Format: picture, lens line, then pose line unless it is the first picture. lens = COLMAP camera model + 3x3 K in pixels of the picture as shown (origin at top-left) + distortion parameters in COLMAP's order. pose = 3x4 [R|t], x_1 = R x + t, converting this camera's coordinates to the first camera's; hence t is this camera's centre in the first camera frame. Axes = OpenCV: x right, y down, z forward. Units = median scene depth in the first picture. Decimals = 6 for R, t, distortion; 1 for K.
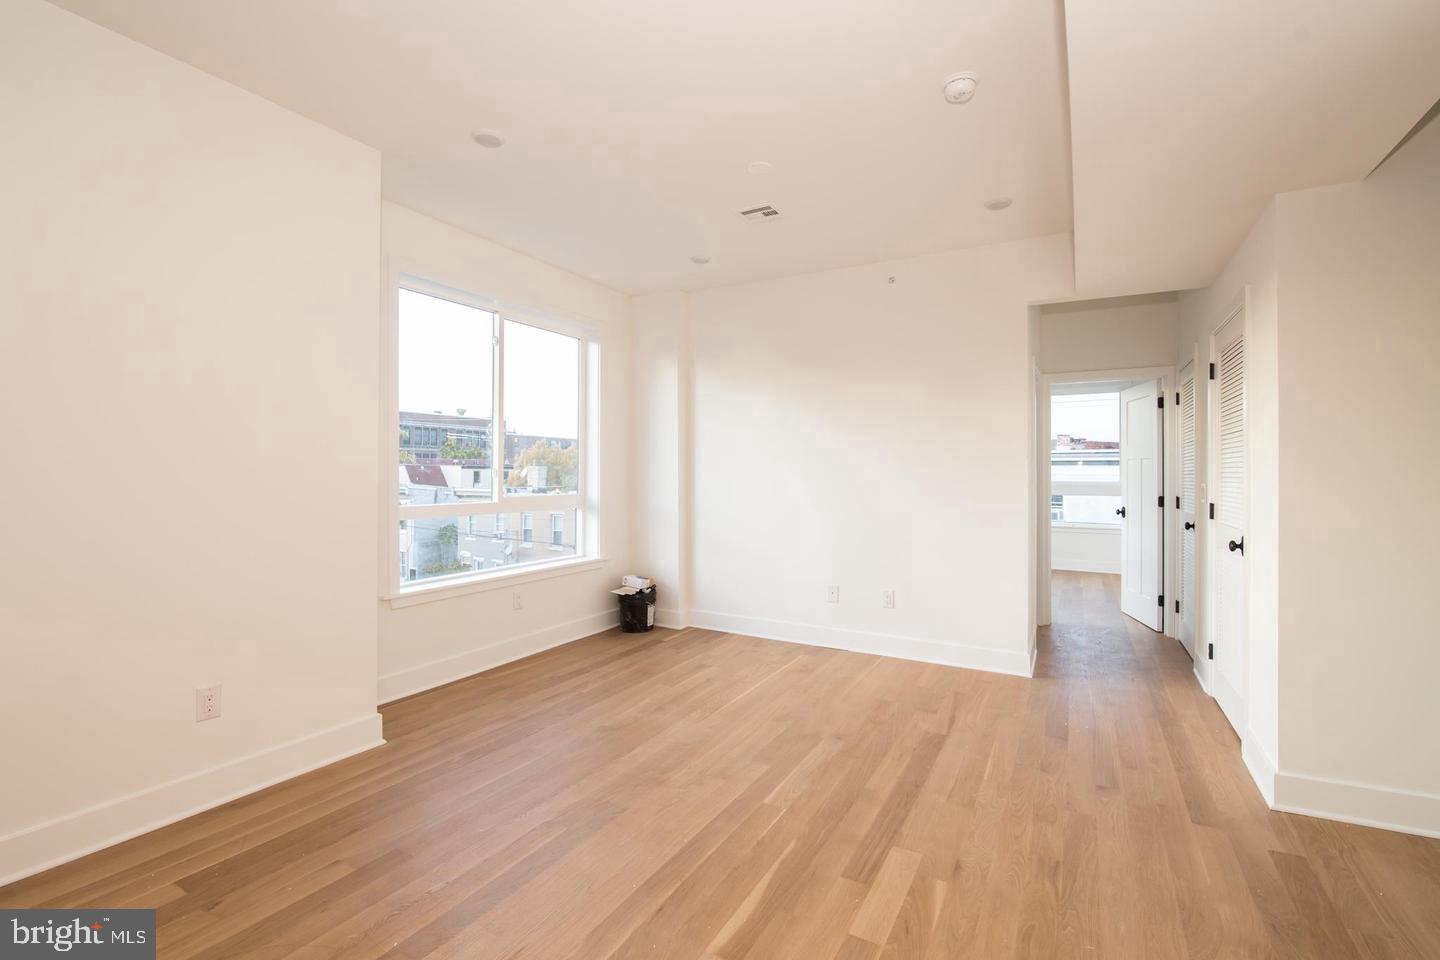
lens RADIAL K [[645.2, 0, 720.0], [0, 645.2, 480.0], [0, 0, 1]] dist [0.001104, -0.017053]
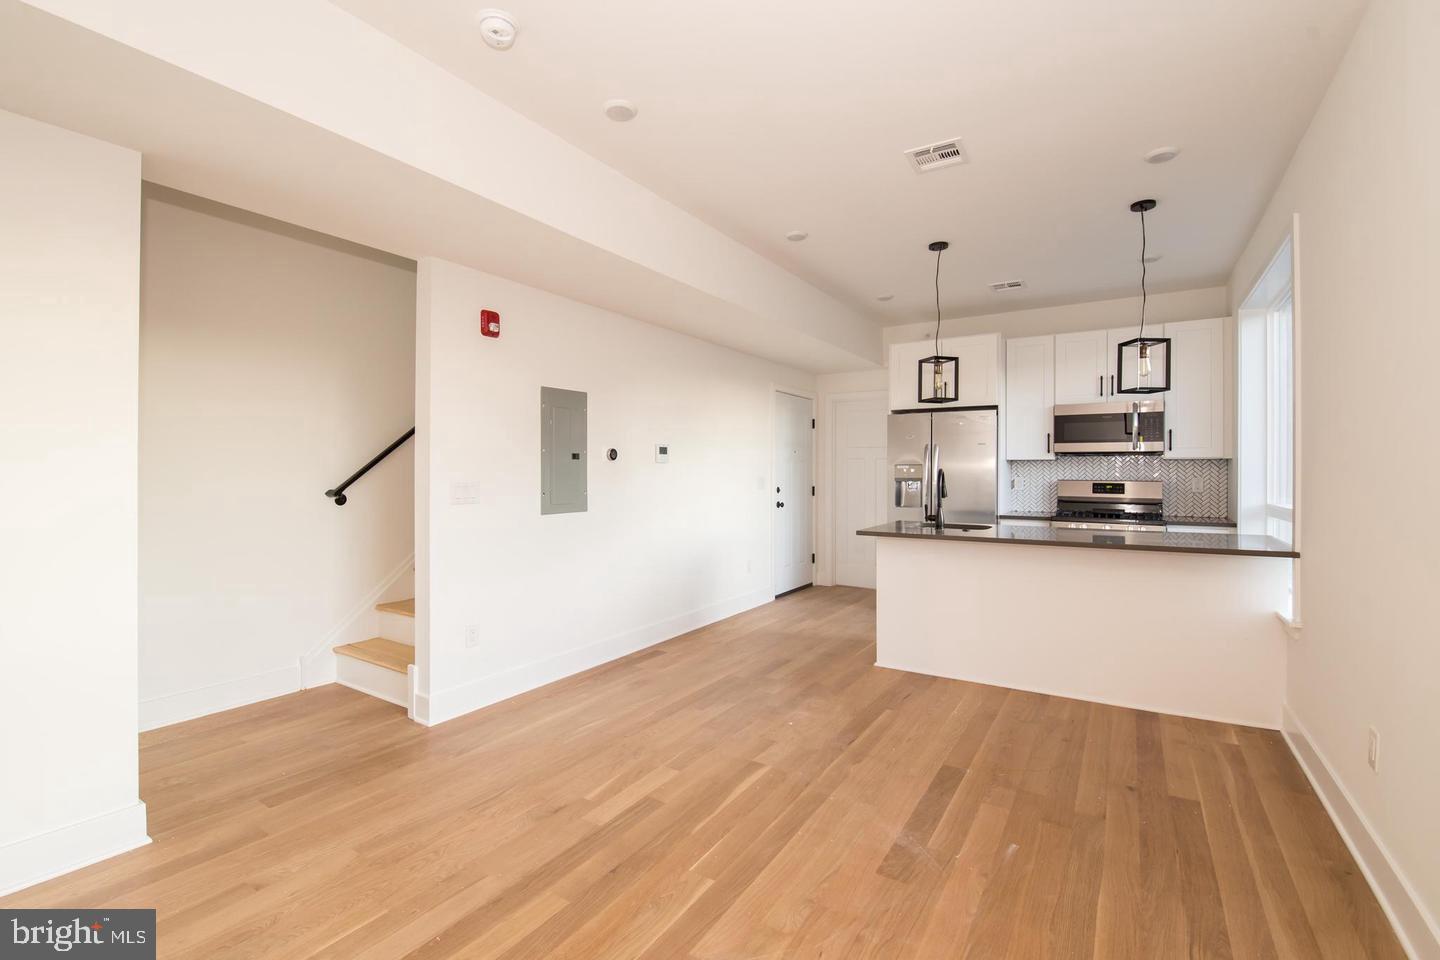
lens RADIAL K [[631.1, 0, 702.7], [0, 631.1, 468.2], [0, 0, 1]] dist [0.016866, -0.015895]
pose [[-0.997201, -0.007819, 0.074356, 0.029112], [-0.007643, 0.999967, 0.002645, -0.020564], [-0.074375, 0.002069, -0.997228, 1.984270]]
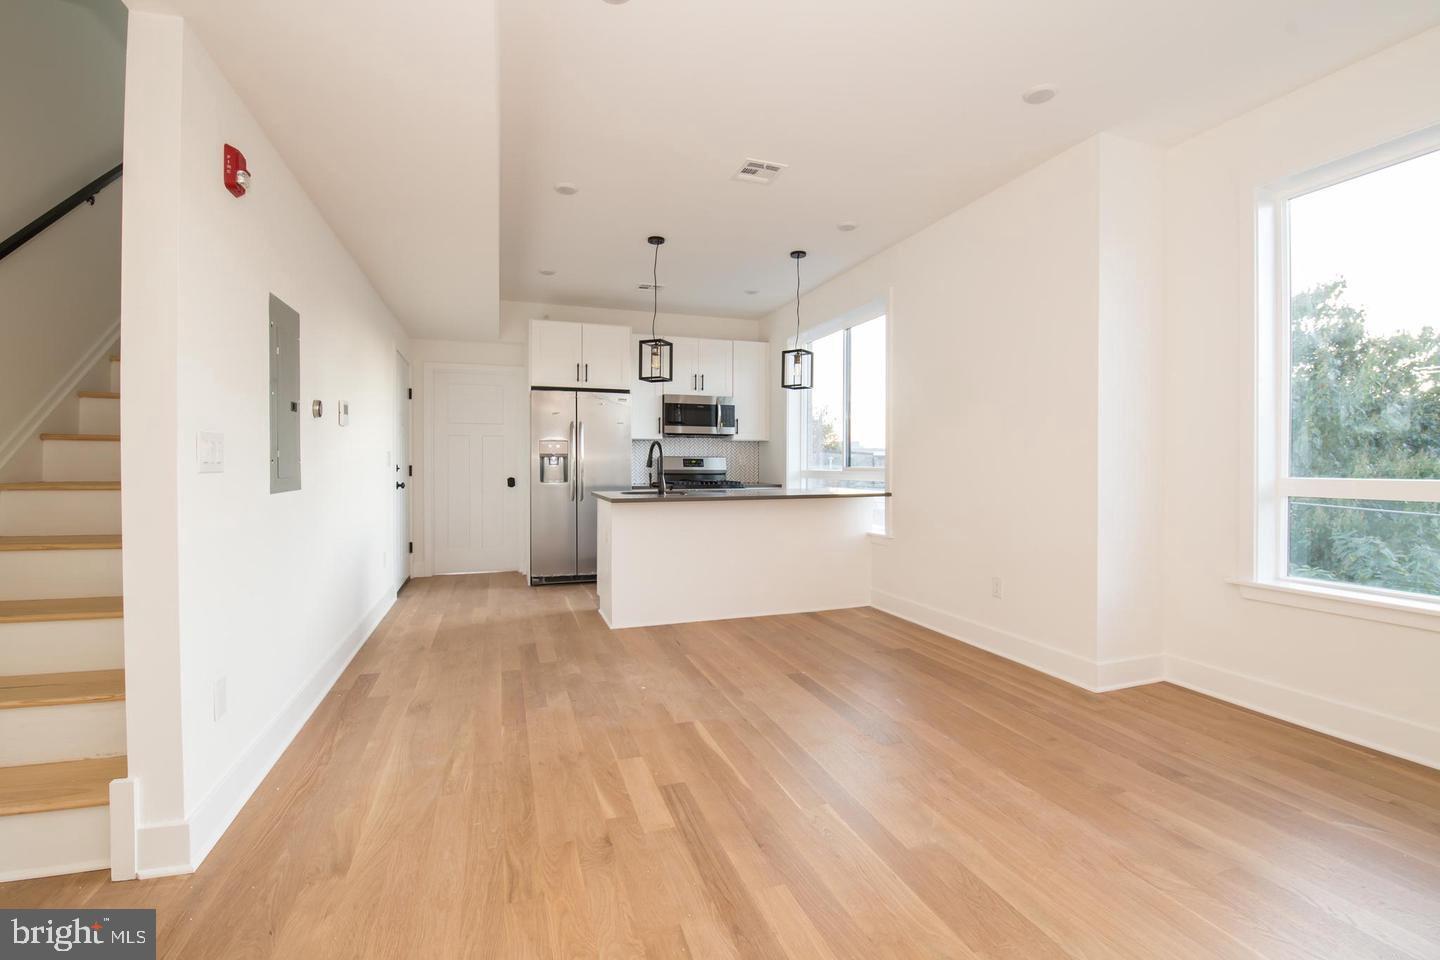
lens RADIAL K [[631.1, 0, 702.7], [0, 631.1, 468.2], [0, 0, 1]] dist [0.016866, -0.015895]
pose [[-0.682782, -0.002107, -0.730619, 0.884142], [-0.011438, 0.999904, 0.007806, 0.052171], [0.730532, 0.013686, -0.682741, 1.605143]]
